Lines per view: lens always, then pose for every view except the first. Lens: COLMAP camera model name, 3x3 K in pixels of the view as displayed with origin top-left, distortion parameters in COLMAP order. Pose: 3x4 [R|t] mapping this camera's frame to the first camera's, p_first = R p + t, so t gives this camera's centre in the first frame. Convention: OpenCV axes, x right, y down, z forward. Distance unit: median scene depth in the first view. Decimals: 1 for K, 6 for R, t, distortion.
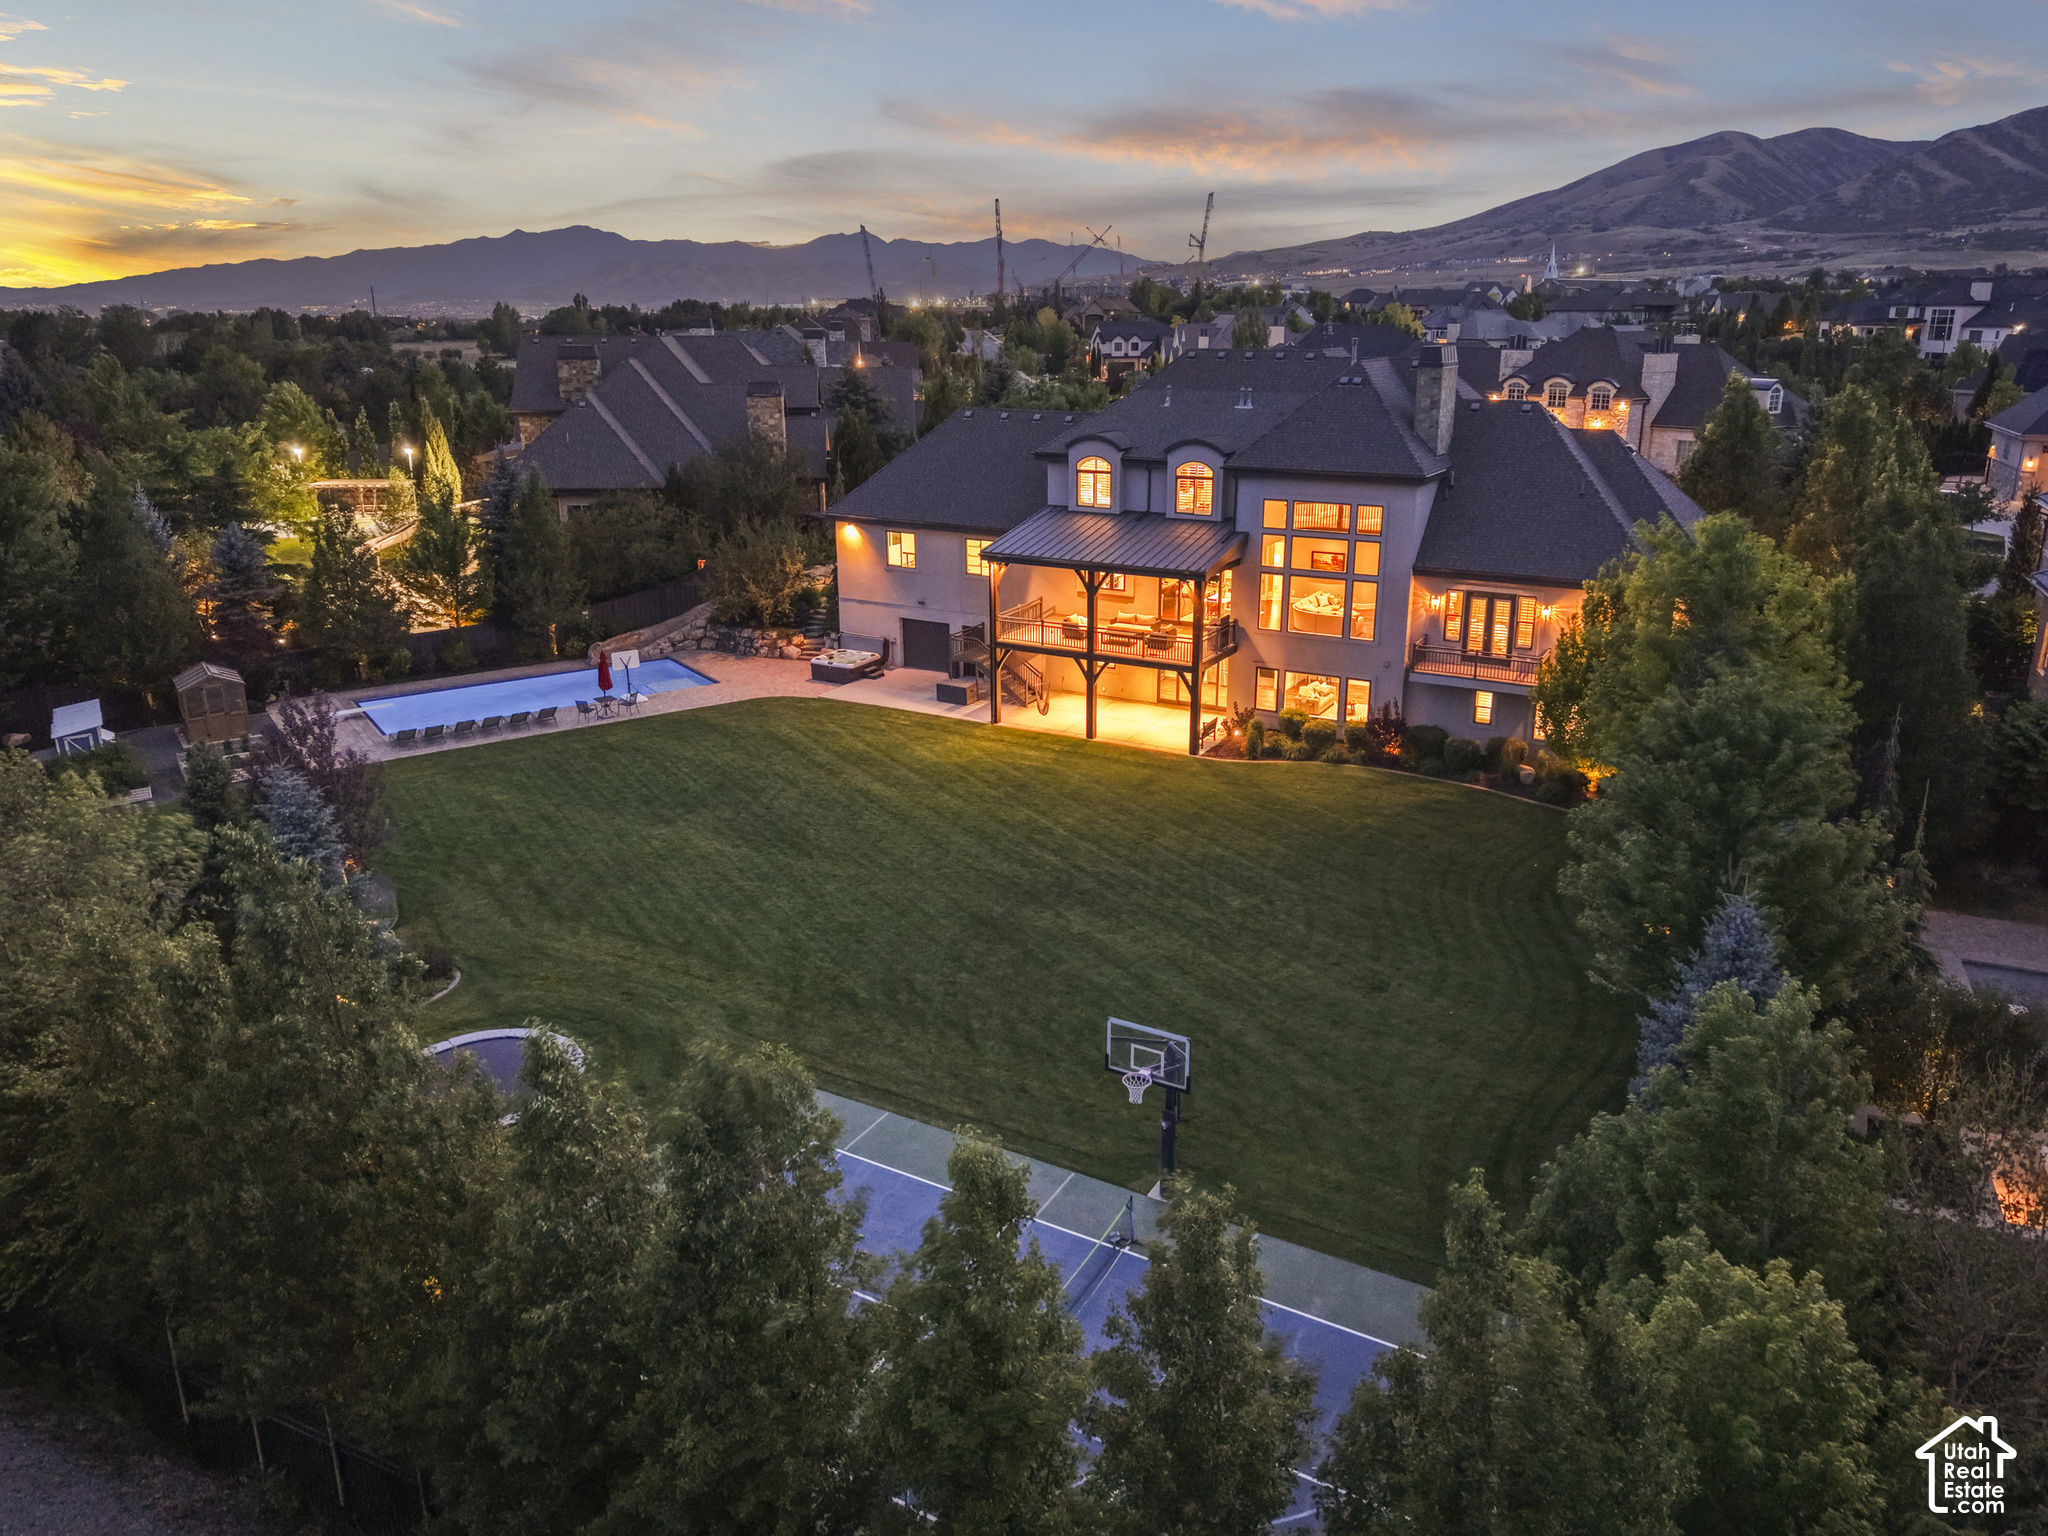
lens RADIAL K [[1408.6, 0, 1024.0], [0, 1408.6, 768.0], [0, 0, 1]] dist [0.025733, -0.004563]
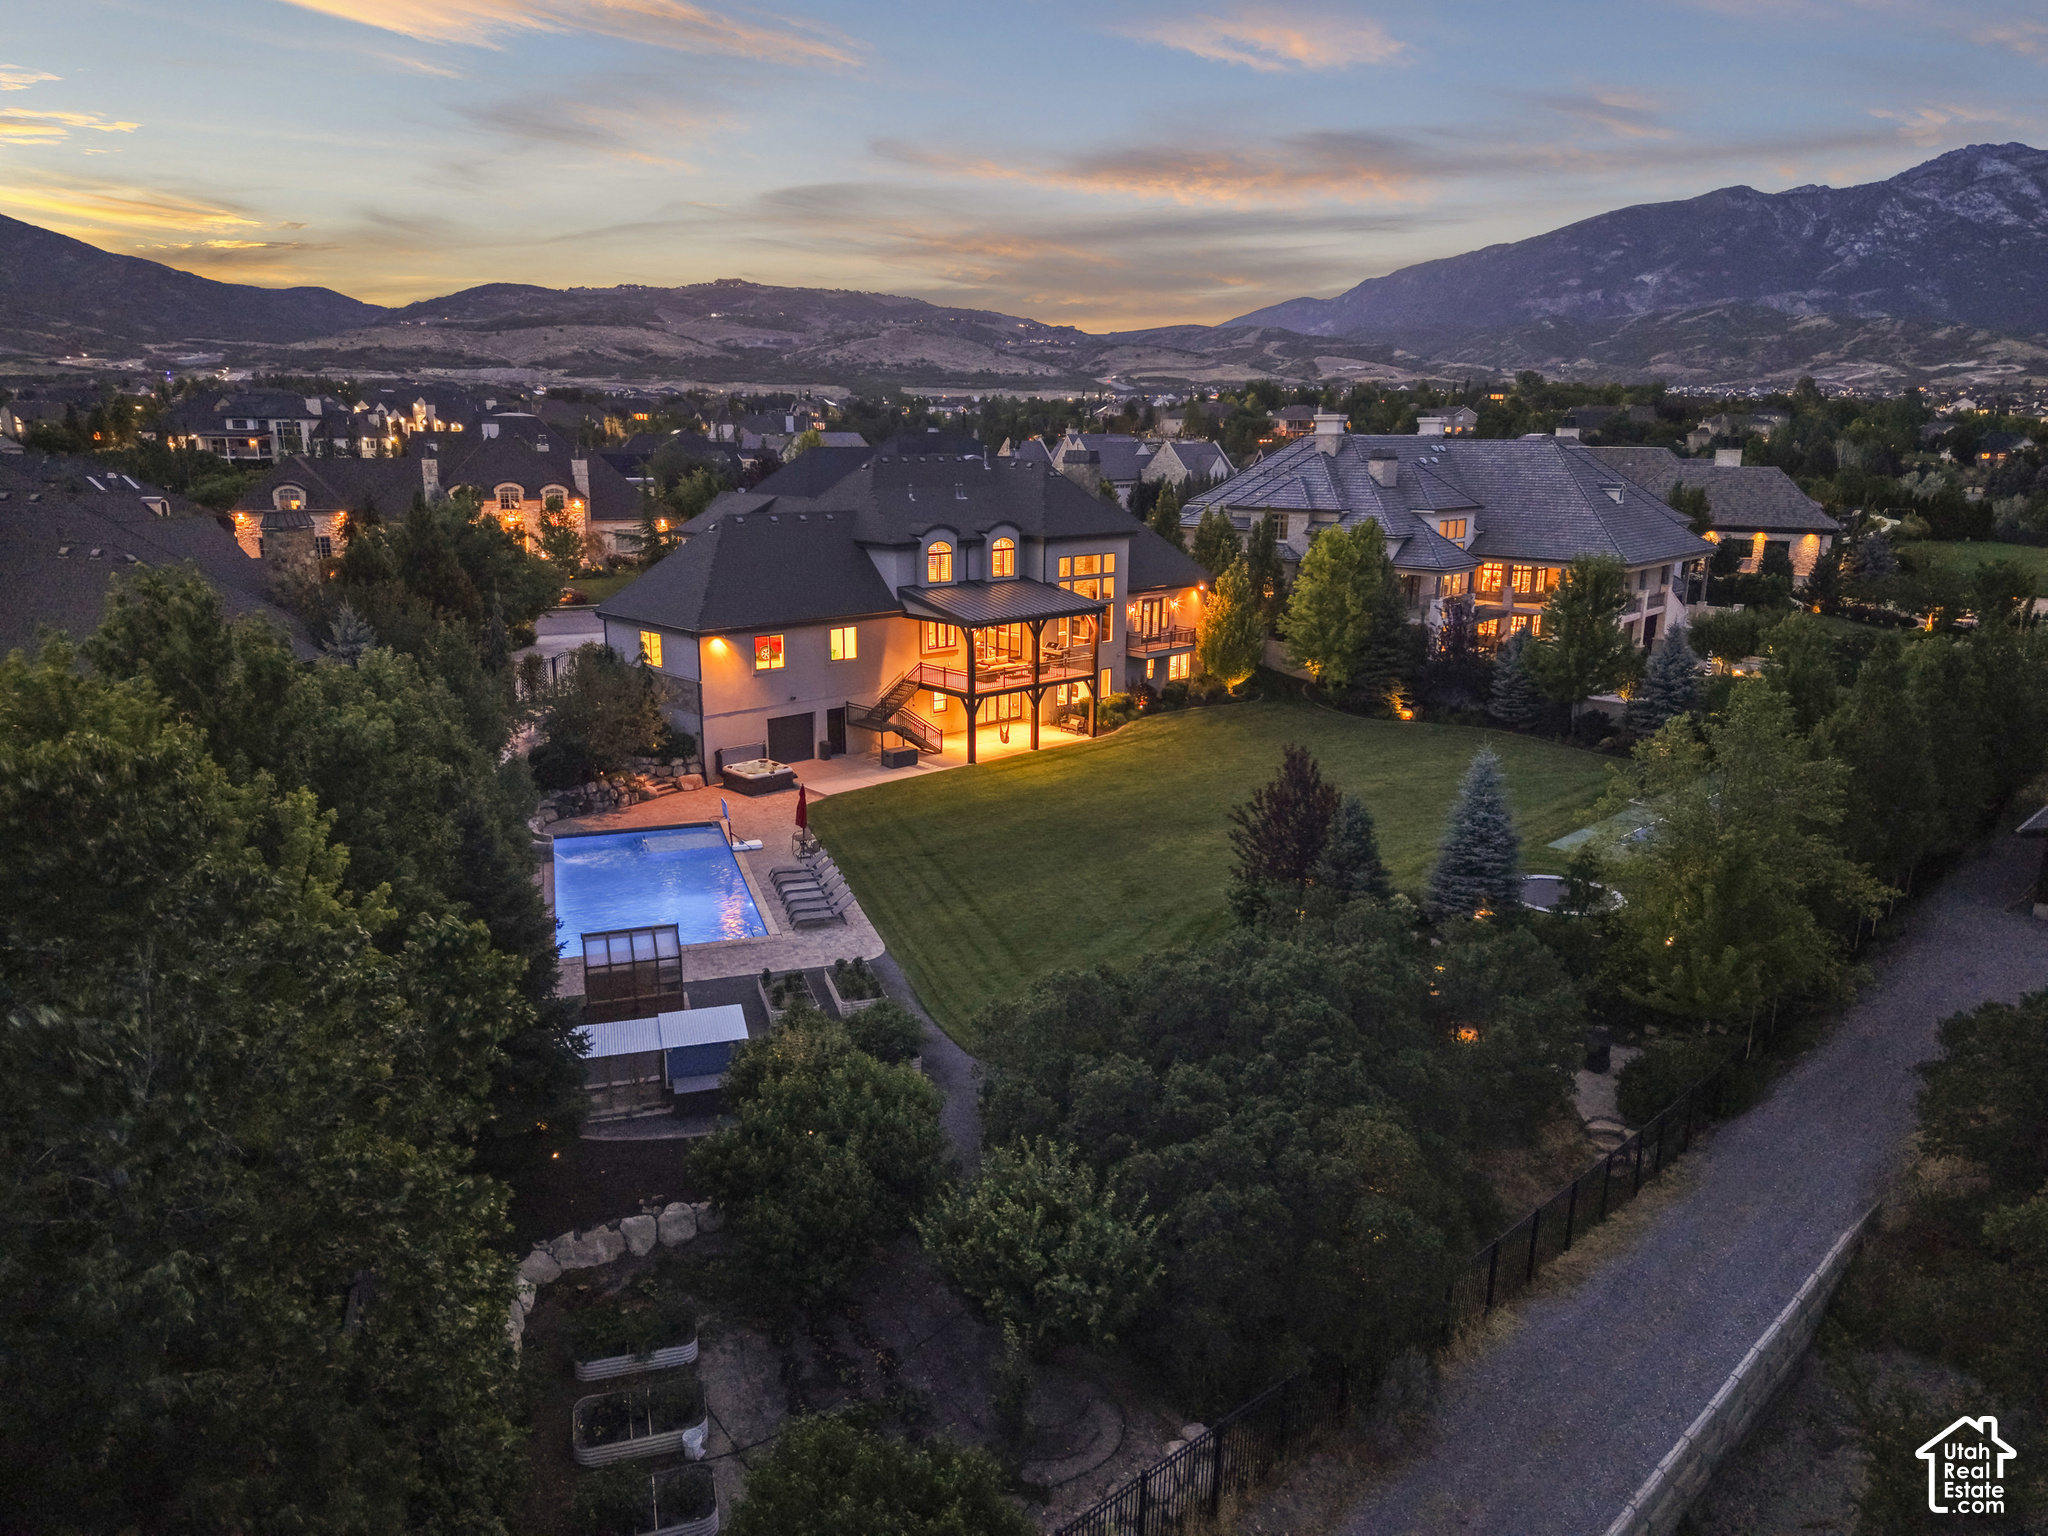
lens RADIAL K [[1408.6, 0, 1024.0], [0, 1408.6, 768.0], [0, 0, 1]] dist [0.025733, -0.004563]
pose [[0.268140, -0.219759, 0.937980, -1.163024], [0.286744, 0.947712, 0.140068, -0.188260], [-0.919717, 0.231403, 0.317135, 0.594705]]
